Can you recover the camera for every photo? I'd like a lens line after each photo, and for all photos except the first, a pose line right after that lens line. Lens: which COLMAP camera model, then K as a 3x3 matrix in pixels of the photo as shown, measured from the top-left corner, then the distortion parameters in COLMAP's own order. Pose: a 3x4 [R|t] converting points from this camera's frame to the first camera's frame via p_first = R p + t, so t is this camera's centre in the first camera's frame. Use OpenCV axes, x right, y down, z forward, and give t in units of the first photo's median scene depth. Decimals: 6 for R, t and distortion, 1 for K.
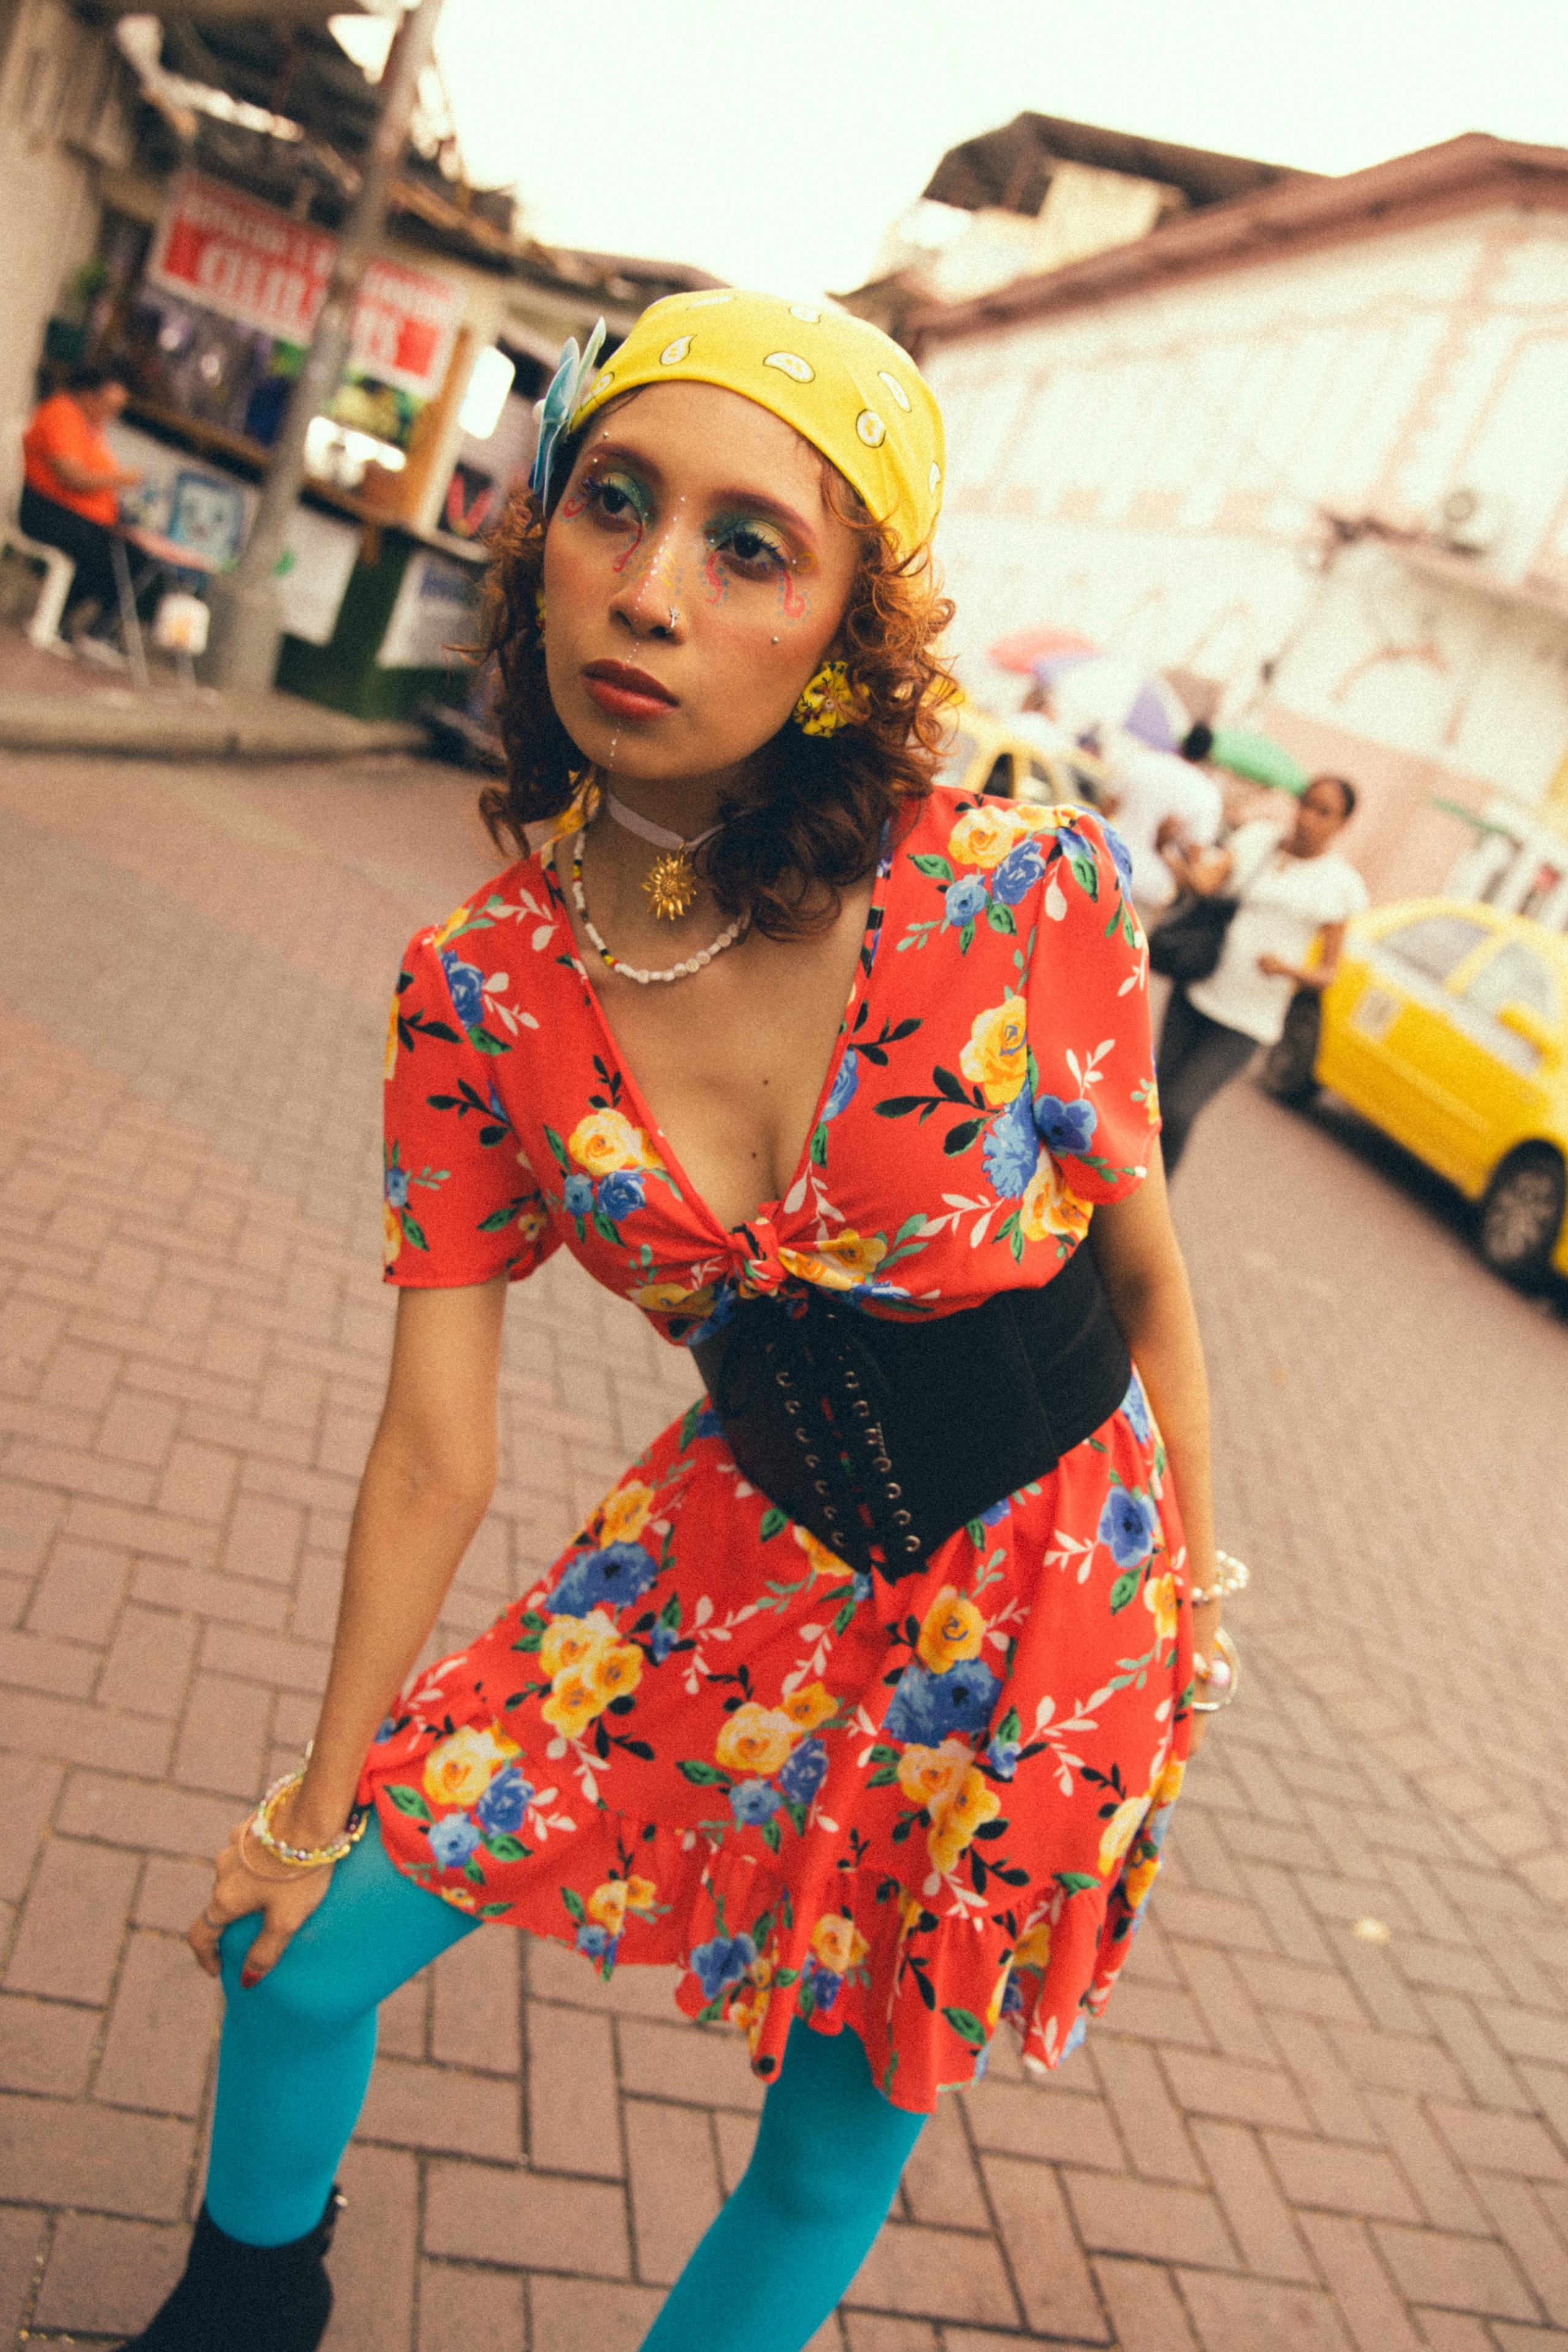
lens RADIAL K [[1823.7, 0, 784.0], [0, 1823.7, 1176.0], [0, 0, 1]] dist [-0.005053, 0.057538]
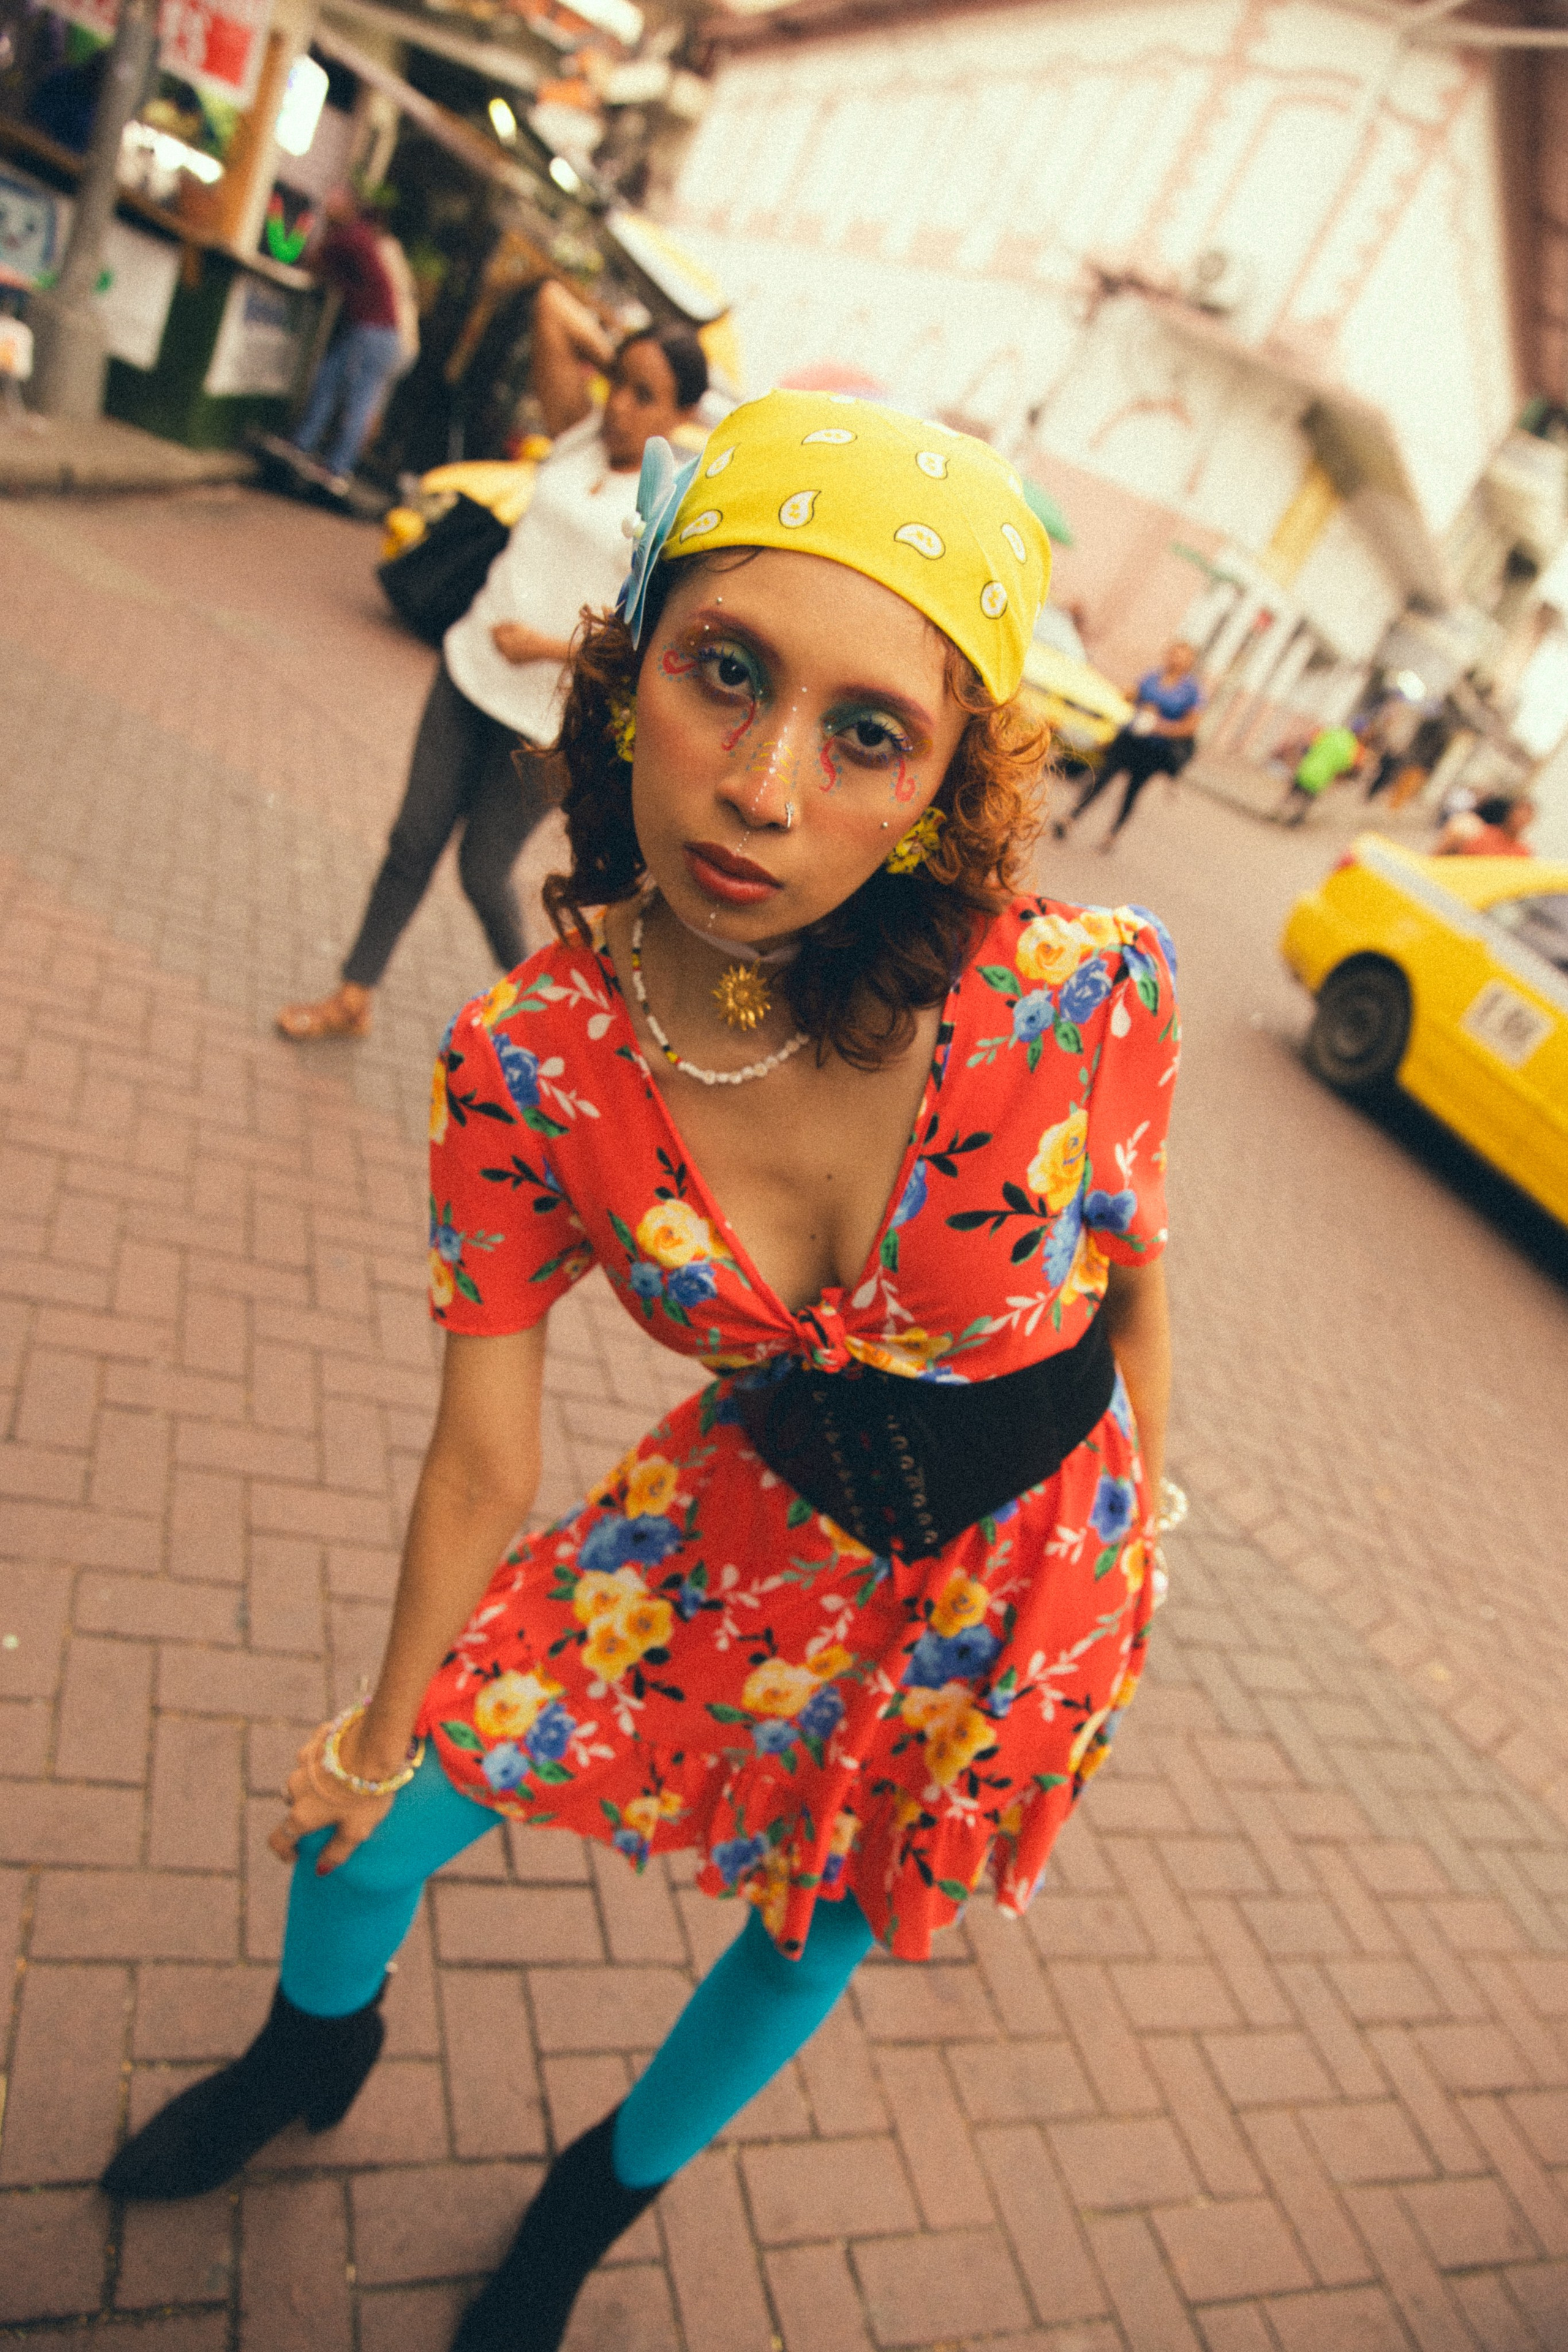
lens RADIAL K [[1568.0, 0, 780.2], [0, 1568.0, 1185.2], [0, 0, 1]] dist [-0.057309, 0.060495]
pose [[0.992083, -0.023335, 0.123393, -0.131774], [-0.003540, 0.976997, 0.213225, -0.210687], [-0.125530, -0.211974, 0.969180, 0.120701]]
